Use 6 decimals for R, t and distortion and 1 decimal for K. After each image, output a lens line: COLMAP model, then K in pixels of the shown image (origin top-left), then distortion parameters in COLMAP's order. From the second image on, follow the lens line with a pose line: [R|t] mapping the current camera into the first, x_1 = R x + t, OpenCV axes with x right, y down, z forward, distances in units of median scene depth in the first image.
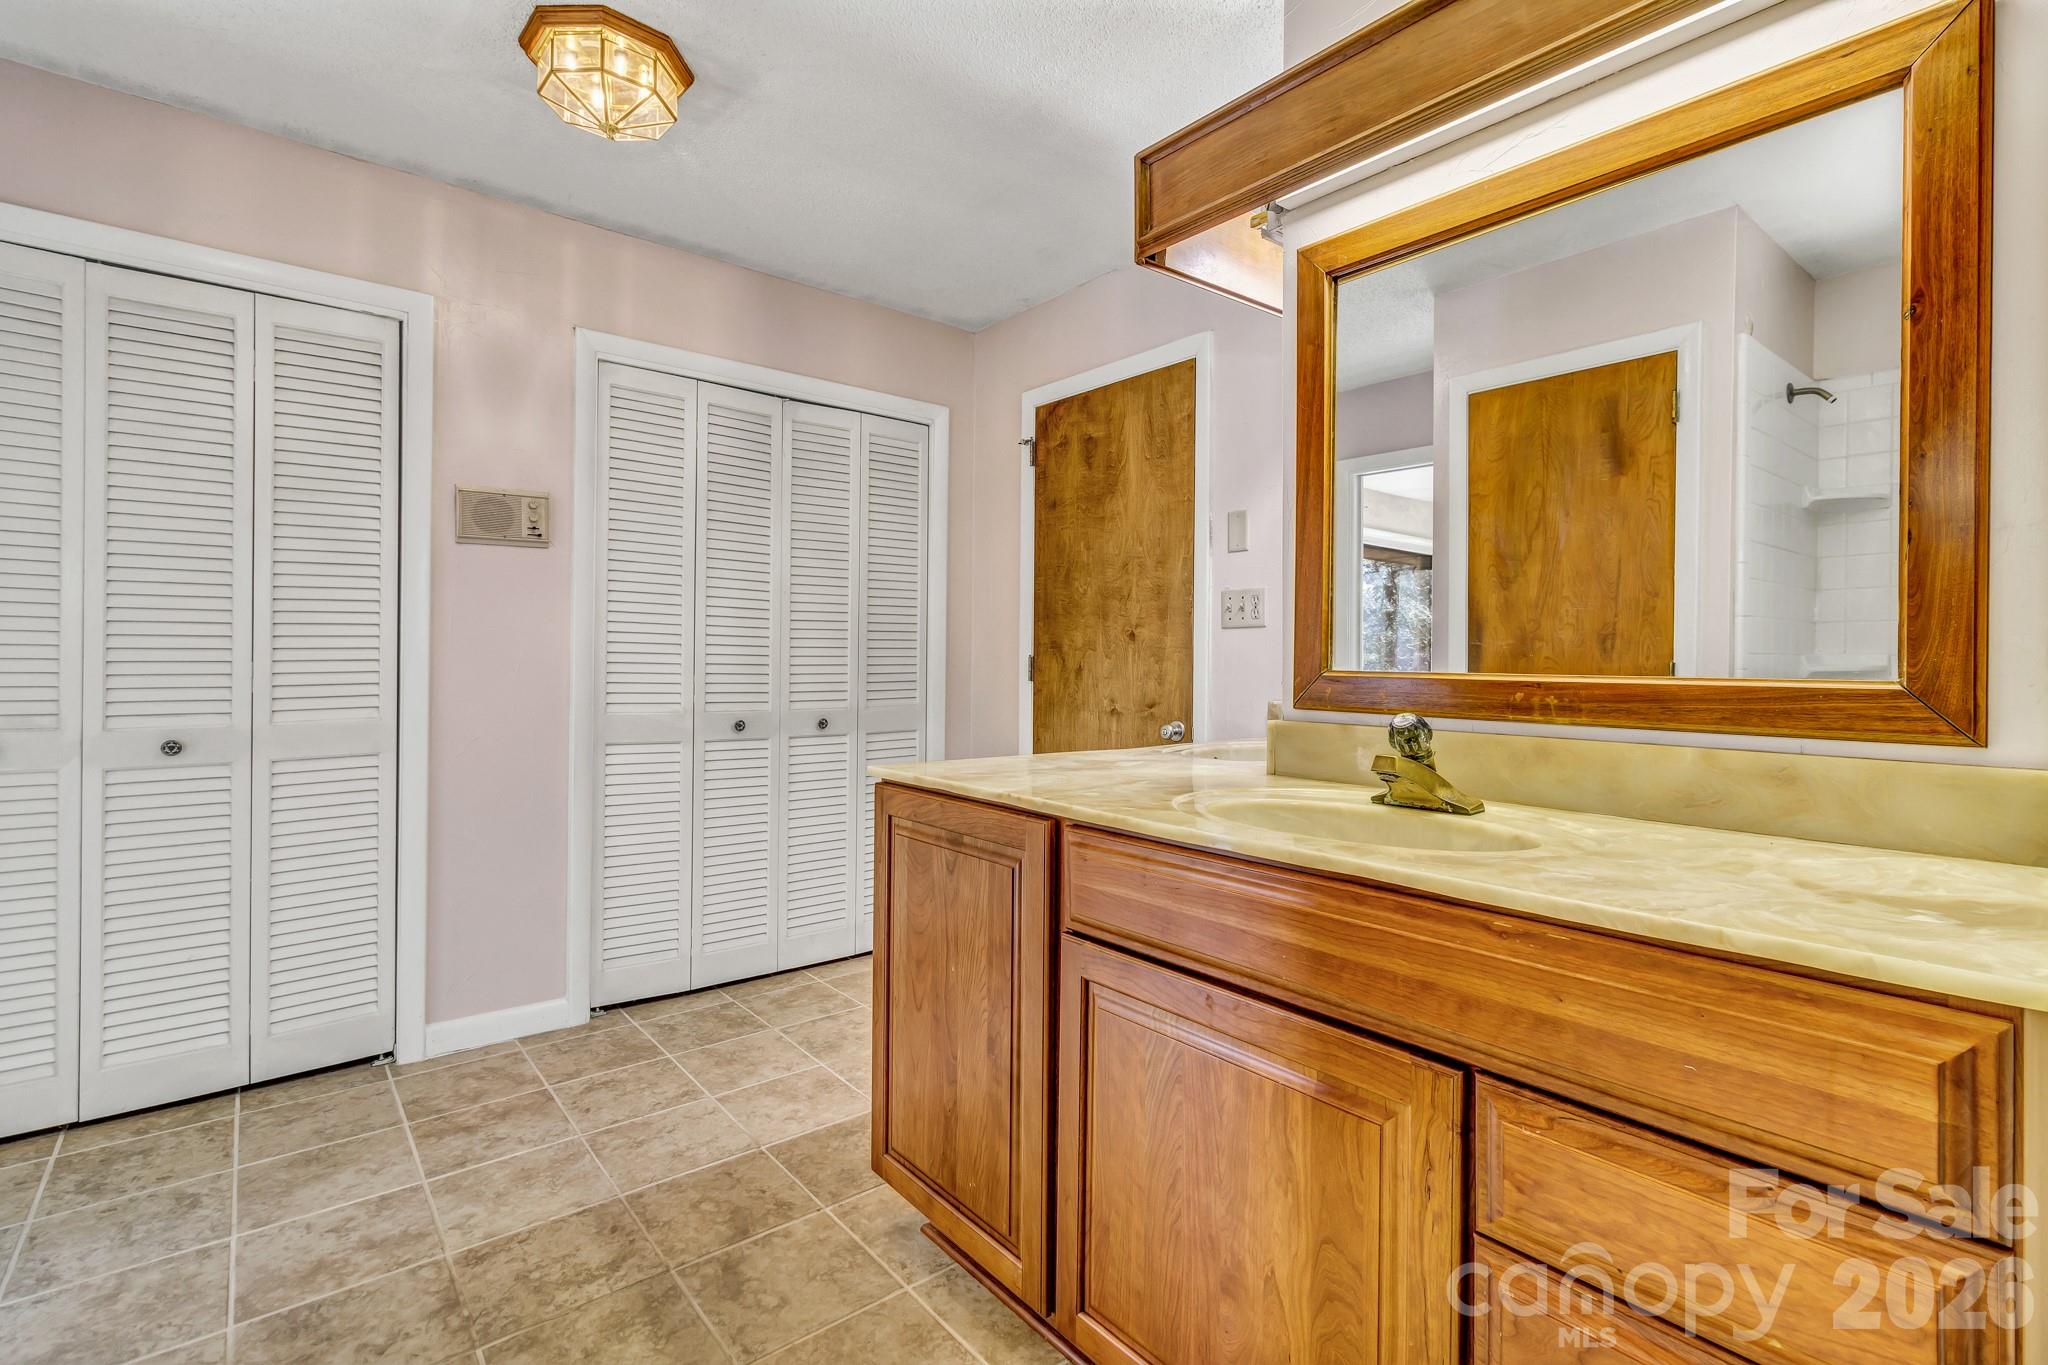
lens RADIAL K [[952.8, 0, 1030.8], [0, 952.8, 663.1], [0, 0, 1]] dist [0.004465, 0.000174]
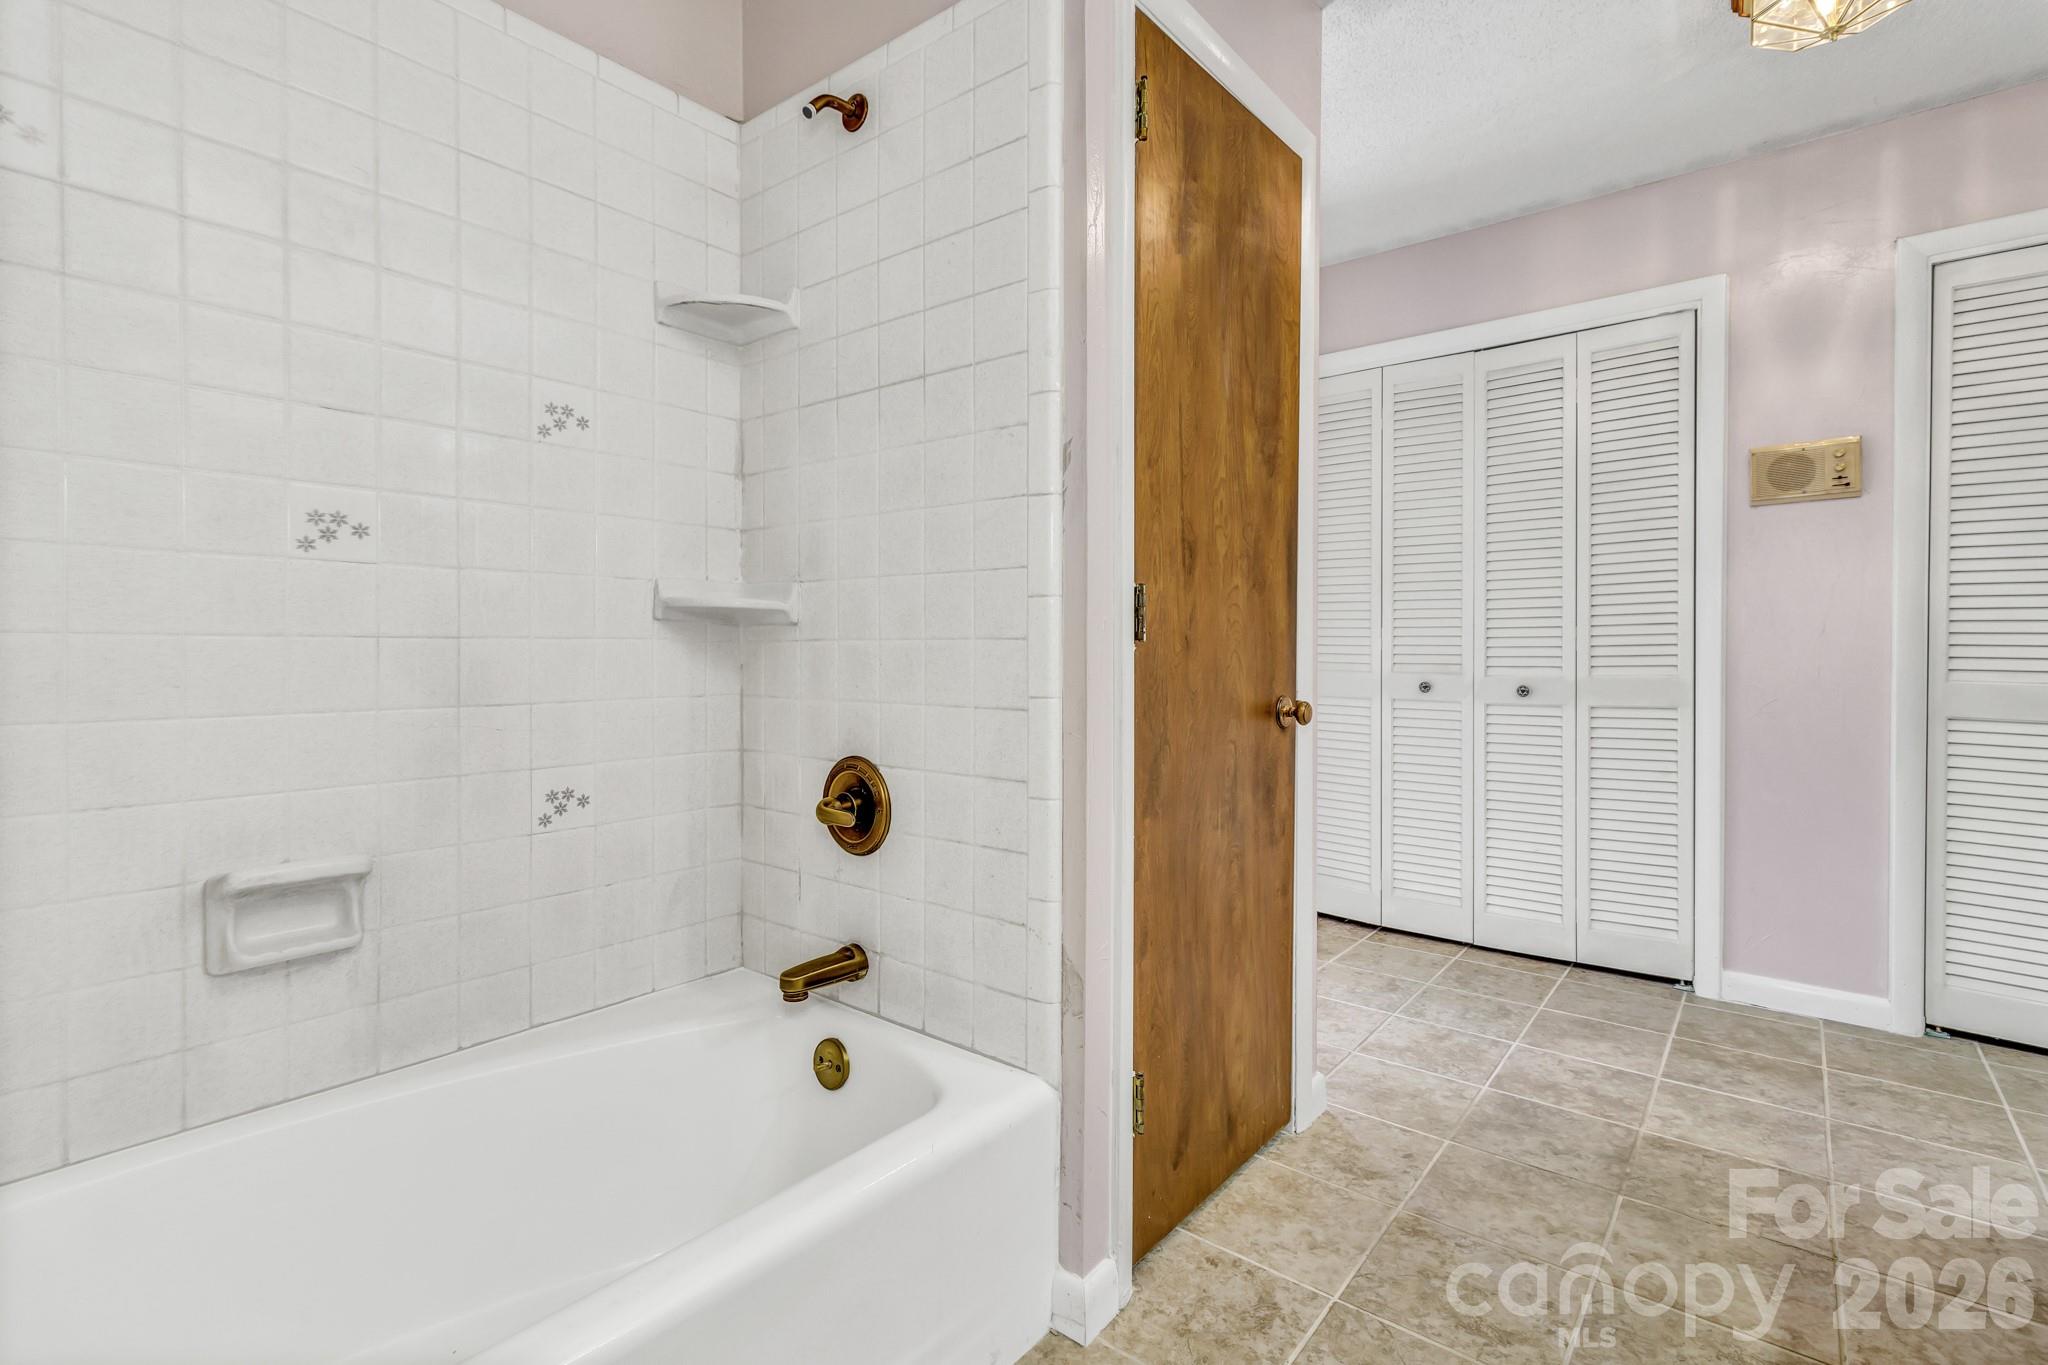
lens RADIAL K [[952.8, 0, 1030.4], [0, 952.8, 672.8], [0, 0, 1]] dist [0.004465, 0.000174]
pose [[0.199337, 0.011945, -0.979858, 0.282288], [-0.004072, 0.999927, 0.011361, 0.049149], [0.979922, 0.001726, 0.199371, 0.043894]]
